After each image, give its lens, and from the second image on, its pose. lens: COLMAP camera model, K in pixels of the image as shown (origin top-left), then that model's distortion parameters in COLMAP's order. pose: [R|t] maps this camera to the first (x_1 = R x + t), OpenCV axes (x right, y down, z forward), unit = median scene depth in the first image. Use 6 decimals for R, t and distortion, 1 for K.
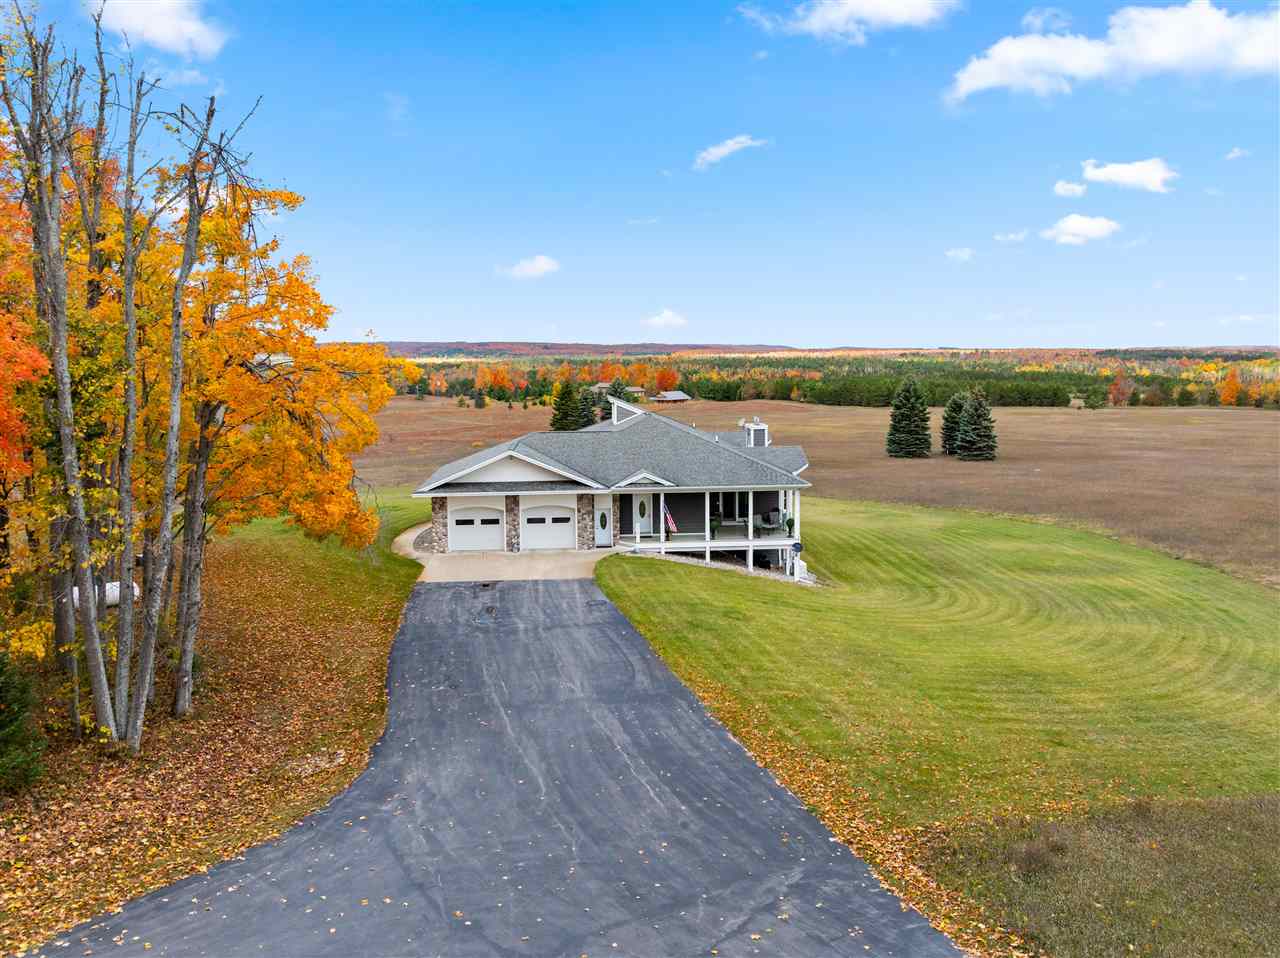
lens RADIAL K [[911.2, 0, 640.0], [0, 911.2, 479.0], [0, 0, 1]] dist [-0.051756, -0.002393]
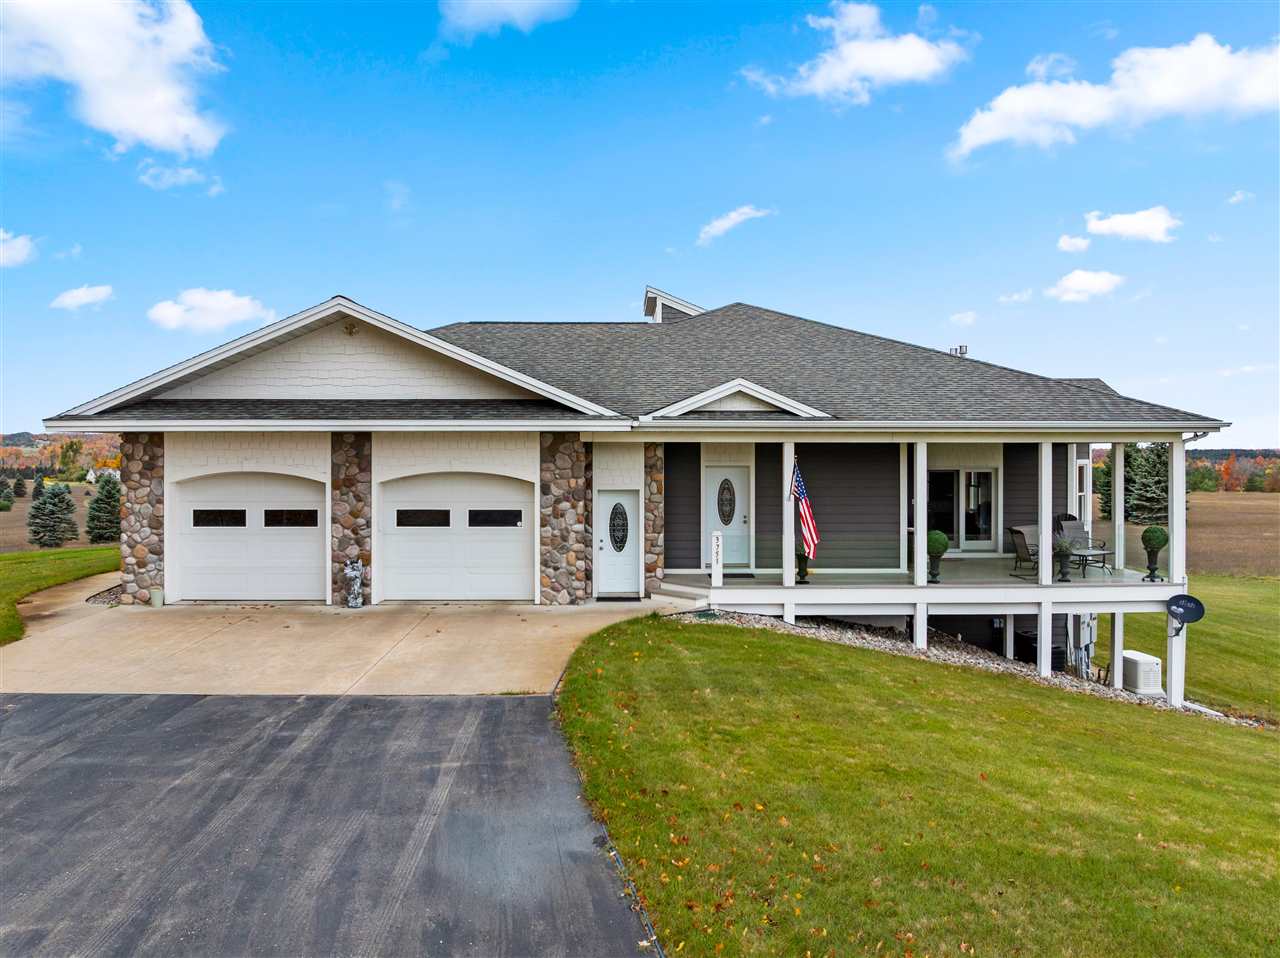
lens RADIAL K [[911.2, 0, 640.0], [0, 911.2, 479.0], [0, 0, 1]] dist [-0.051756, -0.002393]
pose [[0.998470, 0.010989, -0.054189, -0.013137], [-0.016830, 0.993949, -0.108542, 0.067224], [0.052669, 0.109288, 0.992614, 0.660044]]
